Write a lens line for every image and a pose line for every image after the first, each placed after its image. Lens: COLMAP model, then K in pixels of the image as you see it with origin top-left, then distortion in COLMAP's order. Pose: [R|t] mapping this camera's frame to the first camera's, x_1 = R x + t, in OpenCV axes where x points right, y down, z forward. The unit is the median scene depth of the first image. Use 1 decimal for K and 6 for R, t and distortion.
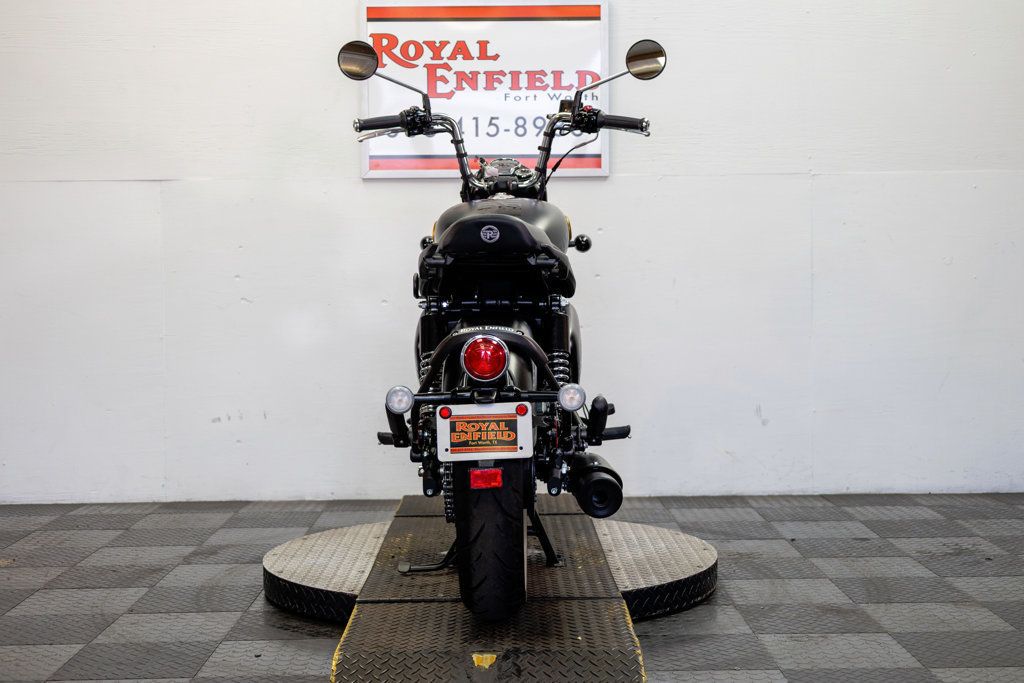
lens RADIAL K [[1467.4, 0, 514.2], [0, 1467.4, 341.1], [0, 0, 1]] dist [0.012939, -0.001875]
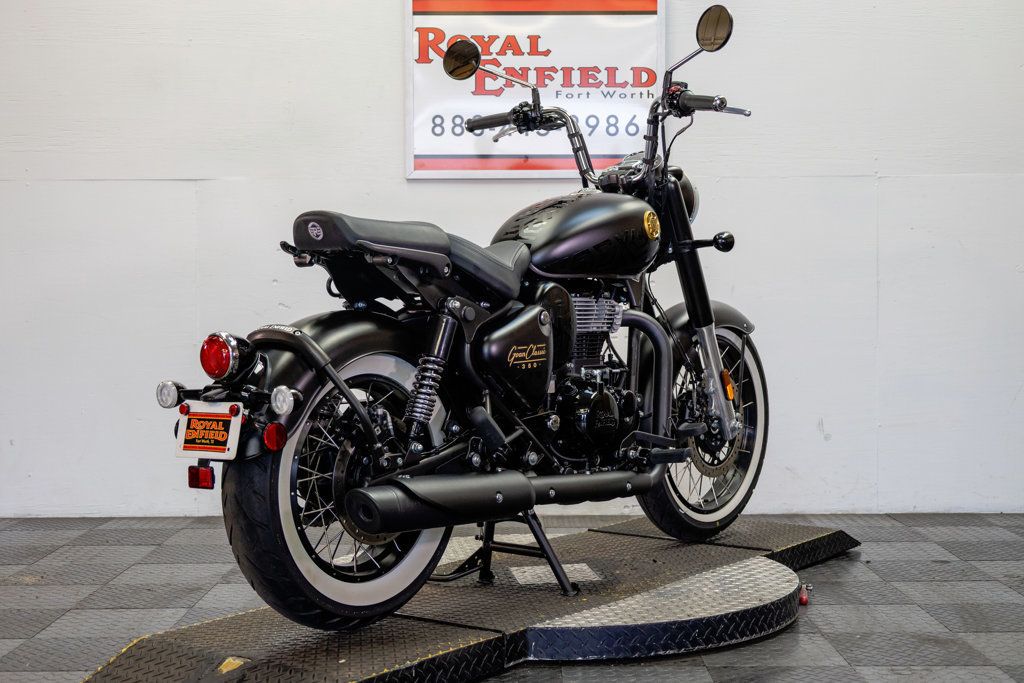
lens RADIAL K [[1463.3, 0, 513.0], [0, 1463.3, 336.7], [0, 0, 1]] dist [0.022717, -0.061682]
pose [[0.999932, 0.006010, -0.010032, -0.024811], [-0.006148, 0.999886, -0.013793, 0.004866], [0.009948, 0.013854, 0.999855, 0.050481]]
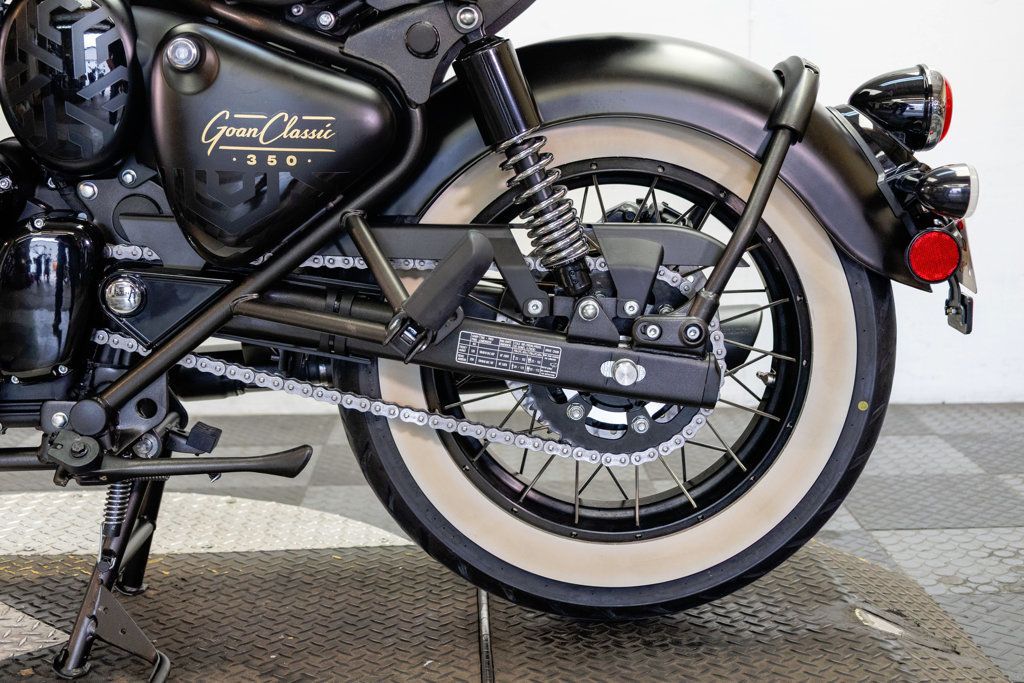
lens RADIAL K [[1495.7, 0, 507.3], [0, 1495.7, 336.8], [0, 0, 1]] dist [0.006970, 0.063415]
pose [[0.999813, -0.003159, 0.019057, 0.101787], [0.000734, 0.992037, 0.125941, 0.002292], [-0.019303, -0.125904, 0.991855, 0.431752]]
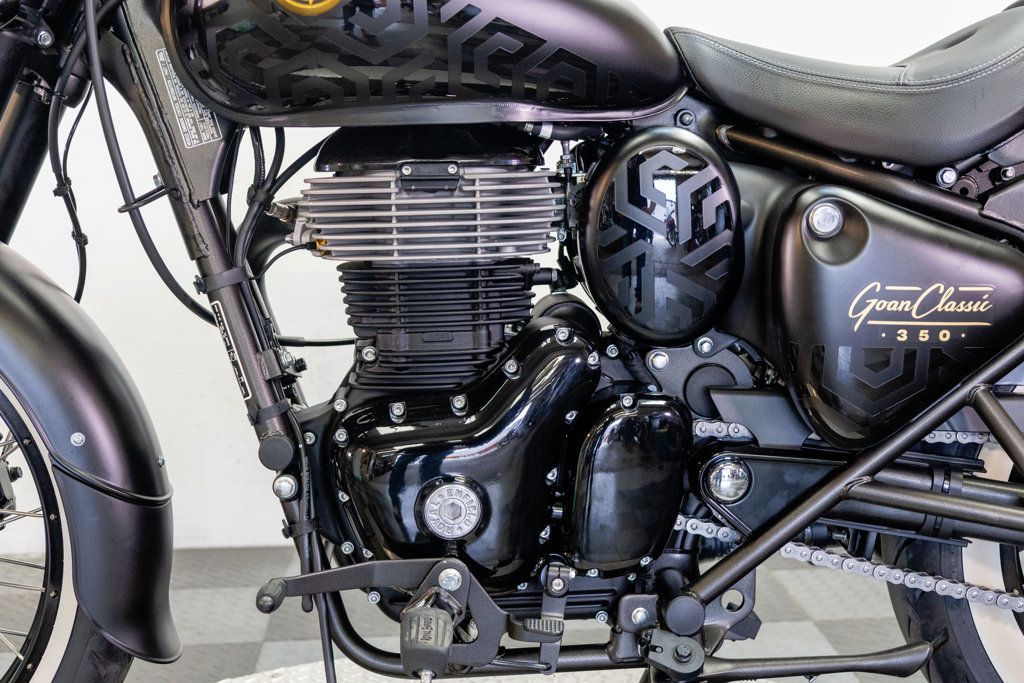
lens RADIAL K [[1473.2, 0, 512.0], [0, 1473.2, 341.5], [0, 0, 1]] dist [0.015412, -0.026707]
pose [[0.997981, -0.014659, 0.061797, -0.020204], [0.008953, 0.995755, 0.091609, -0.017509], [-0.062878, -0.090871, 0.993876, 0.468654]]
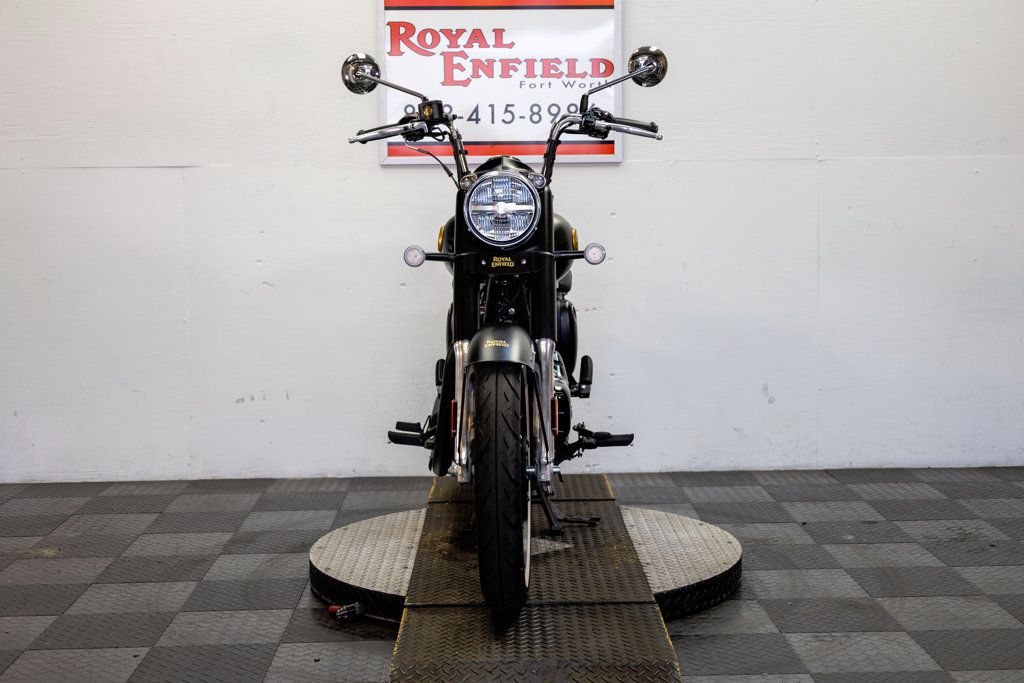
lens RADIAL K [[1467.4, 0, 514.2], [0, 1467.4, 341.1], [0, 0, 1]] dist [0.012939, -0.001875]
pose [[0.999837, -0.003423, 0.017709, -0.030095], [0.002489, 0.998617, 0.052514, -0.042930], [-0.017864, -0.052461, 0.998463, -0.029765]]
